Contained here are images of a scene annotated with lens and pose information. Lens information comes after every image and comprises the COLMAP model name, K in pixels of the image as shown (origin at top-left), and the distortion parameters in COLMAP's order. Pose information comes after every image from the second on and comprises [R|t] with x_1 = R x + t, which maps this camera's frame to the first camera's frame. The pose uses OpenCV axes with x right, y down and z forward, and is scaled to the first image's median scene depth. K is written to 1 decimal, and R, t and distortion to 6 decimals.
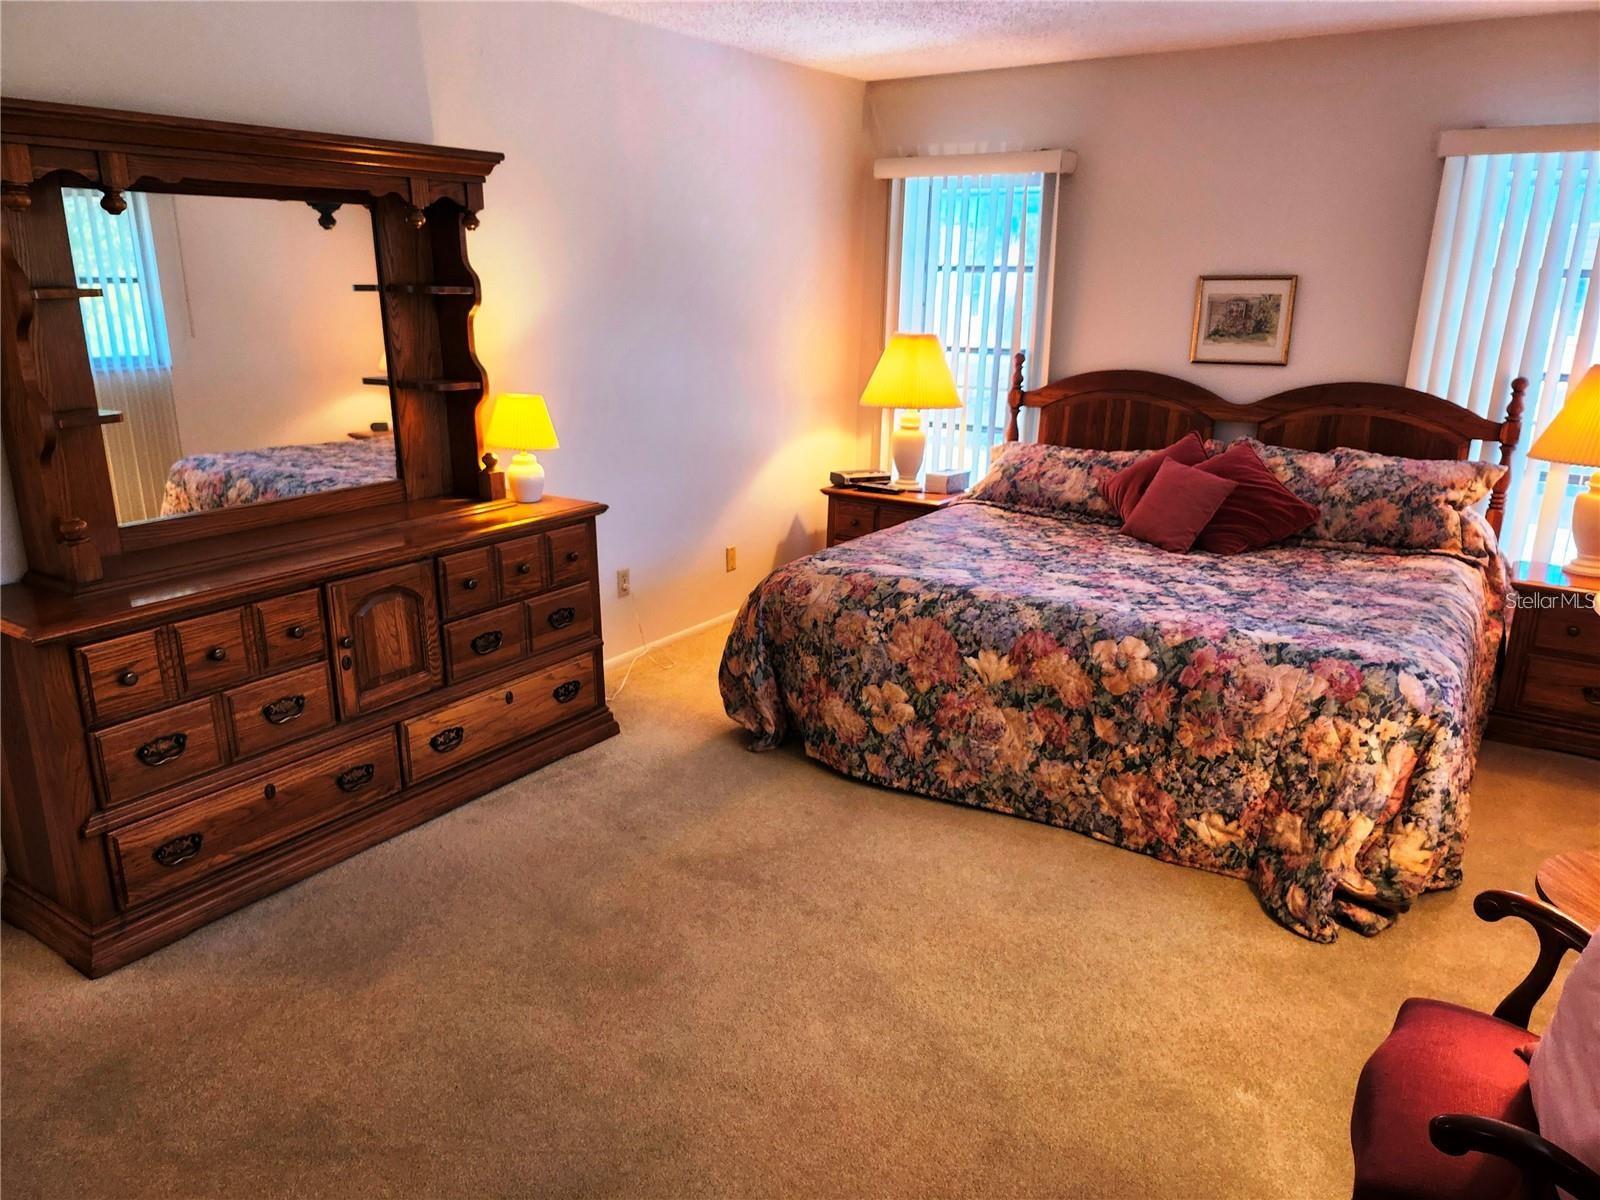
lens RADIAL K [[1103.5, 0, 787.9], [0, 1103.5, 604.5], [0, 0, 1]] dist [0.111552, -0.174197]
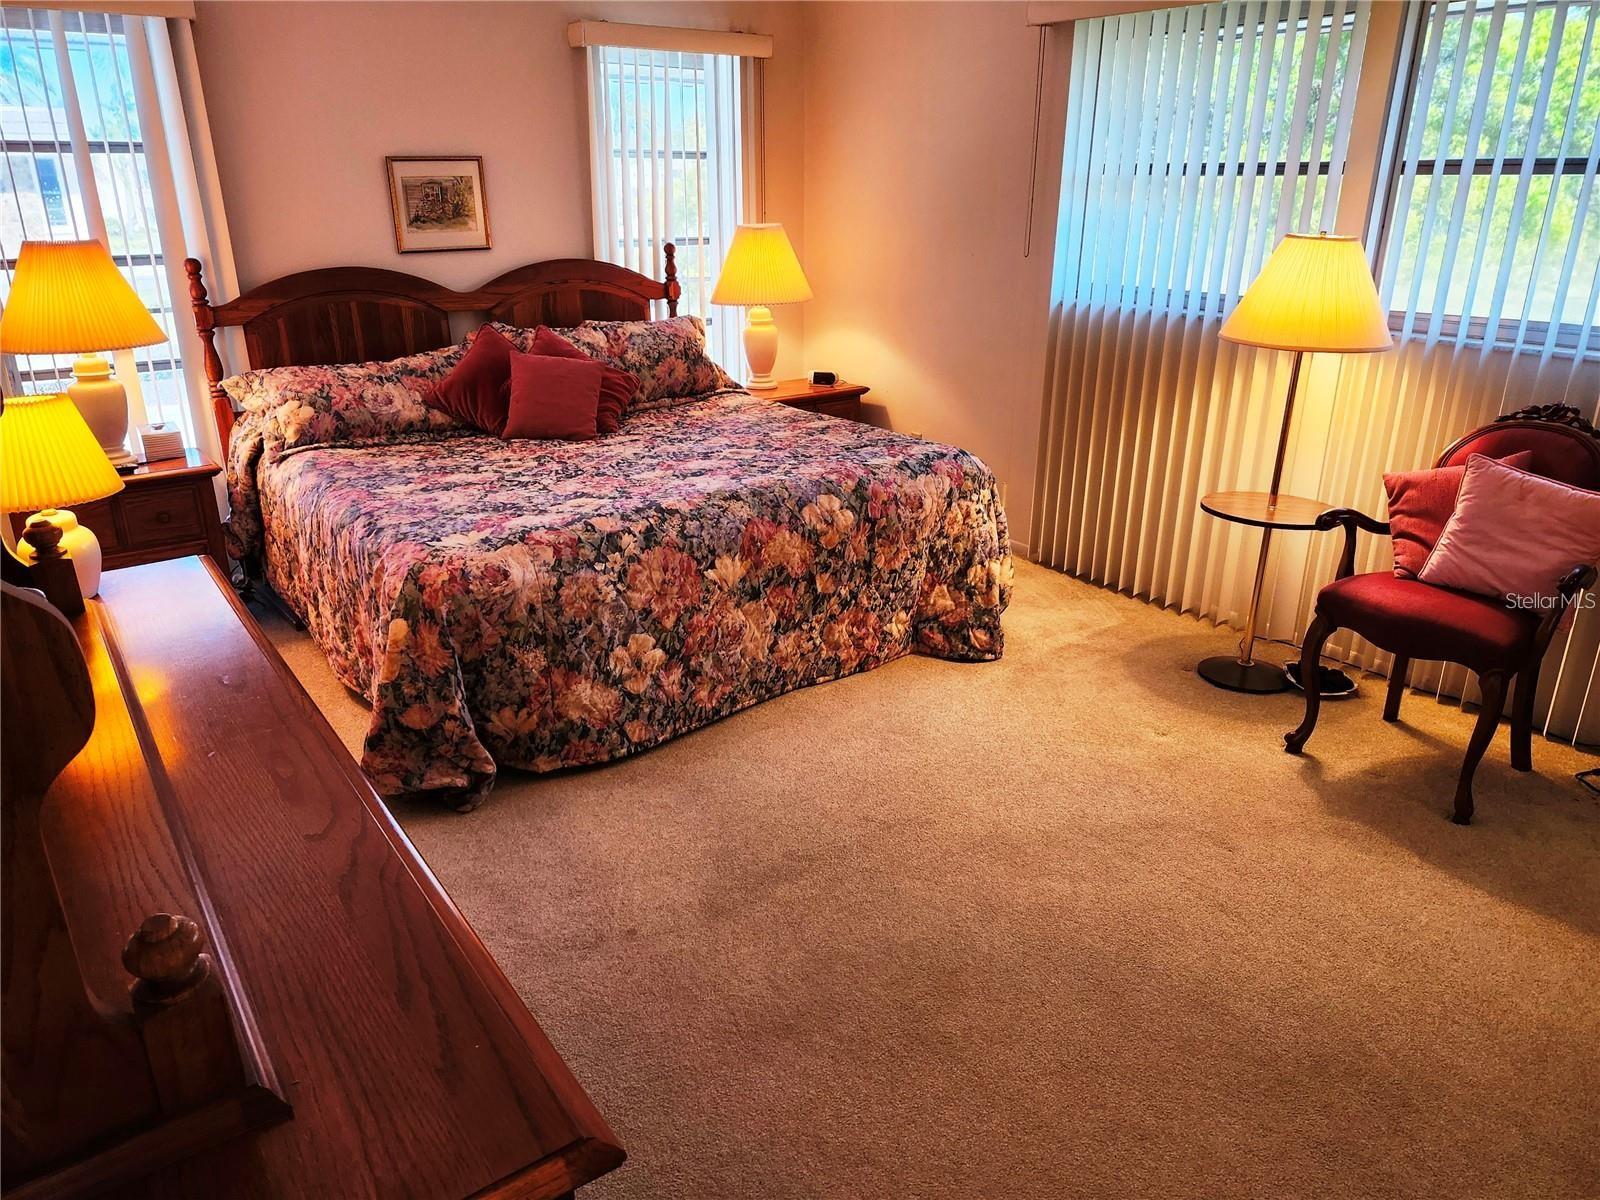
lens RADIAL K [[1103.5, 0, 787.9], [0, 1103.5, 604.5], [0, 0, 1]] dist [0.111552, -0.174197]
pose [[0.351234, -0.348652, 0.868951, -0.628727], [0.269963, 0.926378, 0.262573, -0.151422], [-0.896524, 0.142360, 0.419499, 0.531550]]
